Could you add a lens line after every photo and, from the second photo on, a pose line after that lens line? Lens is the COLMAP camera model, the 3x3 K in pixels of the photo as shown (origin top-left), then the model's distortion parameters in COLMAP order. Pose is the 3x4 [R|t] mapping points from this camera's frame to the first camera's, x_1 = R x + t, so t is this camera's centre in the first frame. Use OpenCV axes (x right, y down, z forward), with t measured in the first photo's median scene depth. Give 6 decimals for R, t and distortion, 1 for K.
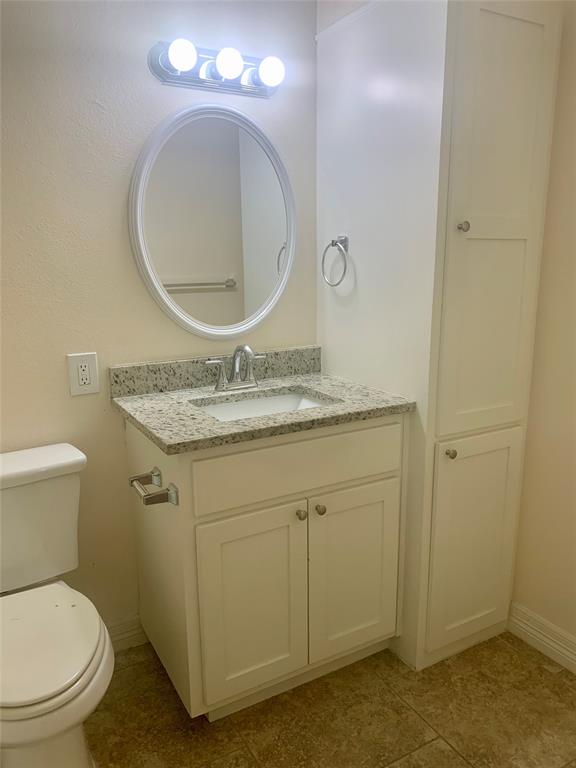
lens RADIAL K [[586.5, 0, 288.9], [0, 586.5, 383.7], [0, 0, 1]] dist [0.082092, -0.040298]
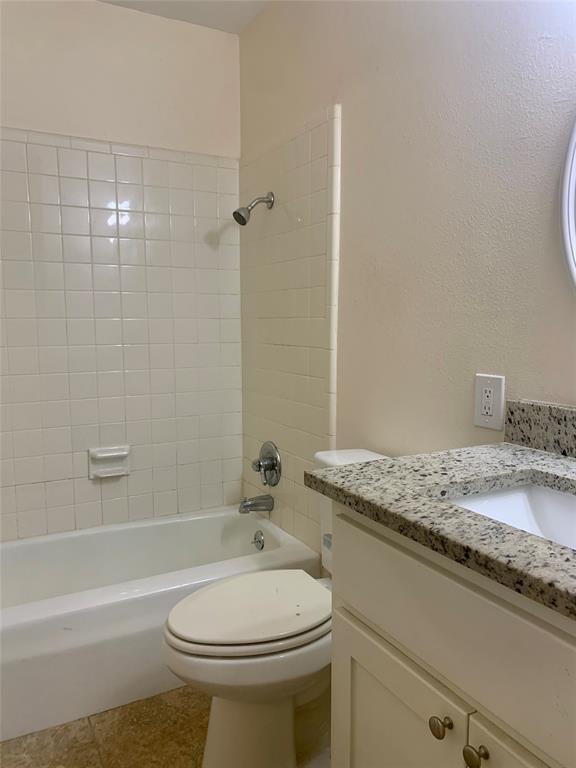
lens RADIAL K [[586.5, 0, 288.1], [0, 586.5, 386.2], [0, 0, 1]] dist [0.082092, -0.040298]
pose [[-0.021825, 0.125875, -0.991806, 0.434270], [-0.212487, 0.968793, 0.127630, -0.079874], [0.976920, 0.213532, 0.005603, 0.737251]]
